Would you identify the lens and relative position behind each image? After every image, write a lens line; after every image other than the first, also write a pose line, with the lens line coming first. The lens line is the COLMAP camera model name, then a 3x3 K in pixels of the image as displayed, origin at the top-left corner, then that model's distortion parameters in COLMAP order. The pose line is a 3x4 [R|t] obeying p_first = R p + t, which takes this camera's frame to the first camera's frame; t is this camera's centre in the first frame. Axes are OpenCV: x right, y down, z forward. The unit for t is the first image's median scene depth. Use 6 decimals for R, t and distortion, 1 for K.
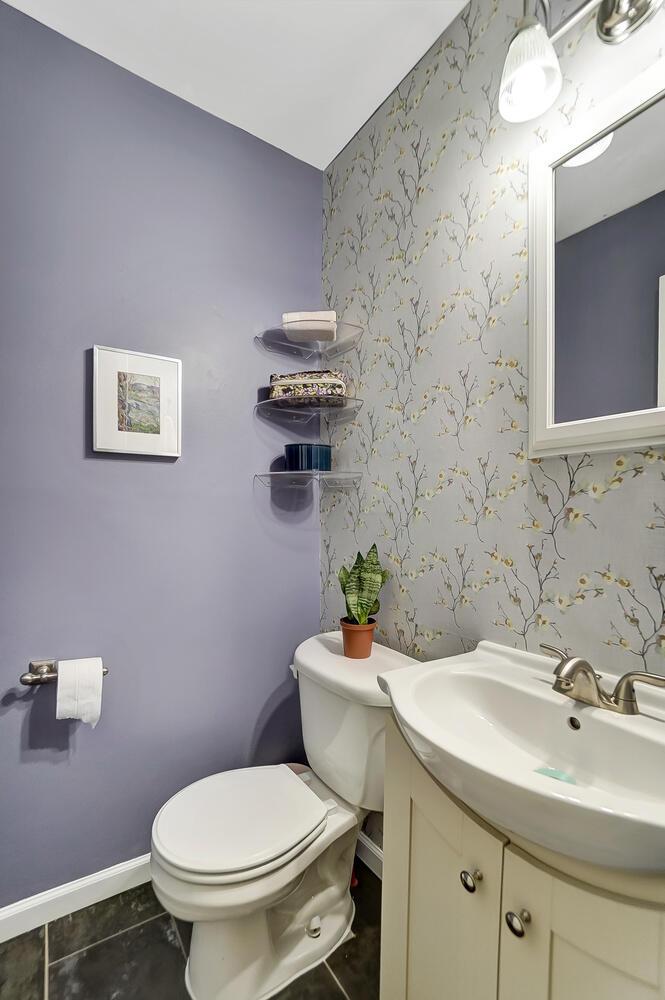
lens RADIAL K [[450.3, 0, 355.8], [0, 450.3, 507.5], [0, 0, 1]] dist [-0.025745, 0.001053]
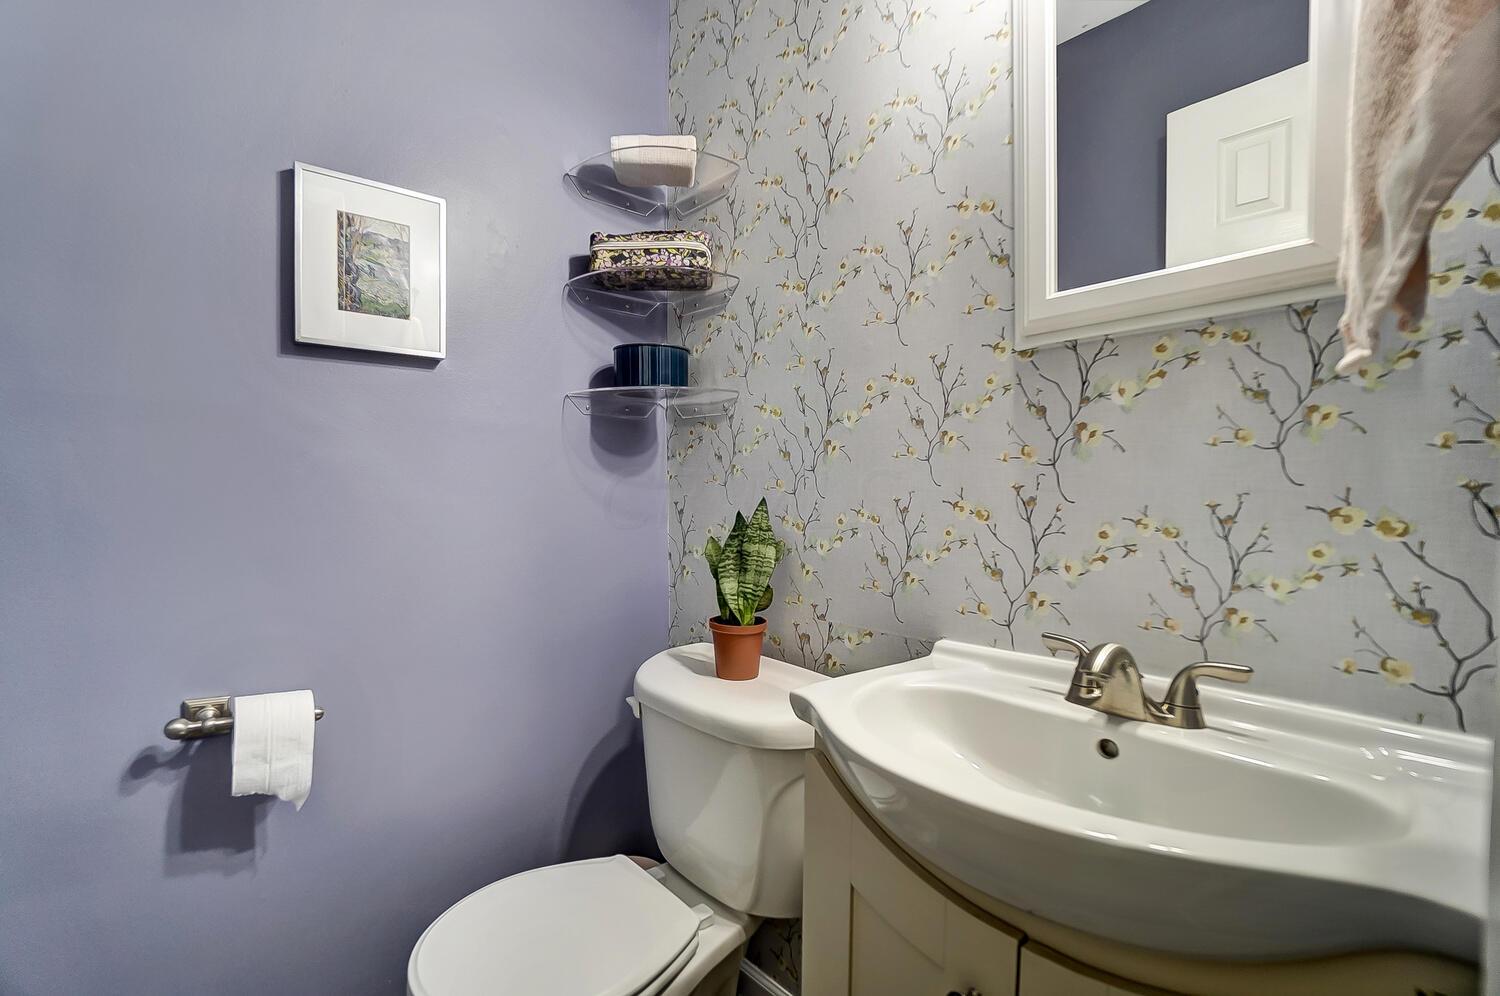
lens RADIAL K [[666.8, 0, 751.8], [0, 666.8, 490.1], [0, 0, 1]] dist [-0.034975, 0.010717]
pose [[0.995328, -0.007354, 0.096267, -0.071374], [0.007377, 0.999973, 0.000114, 0.075746], [-0.096265, 0.000597, 0.995356, 0.075797]]
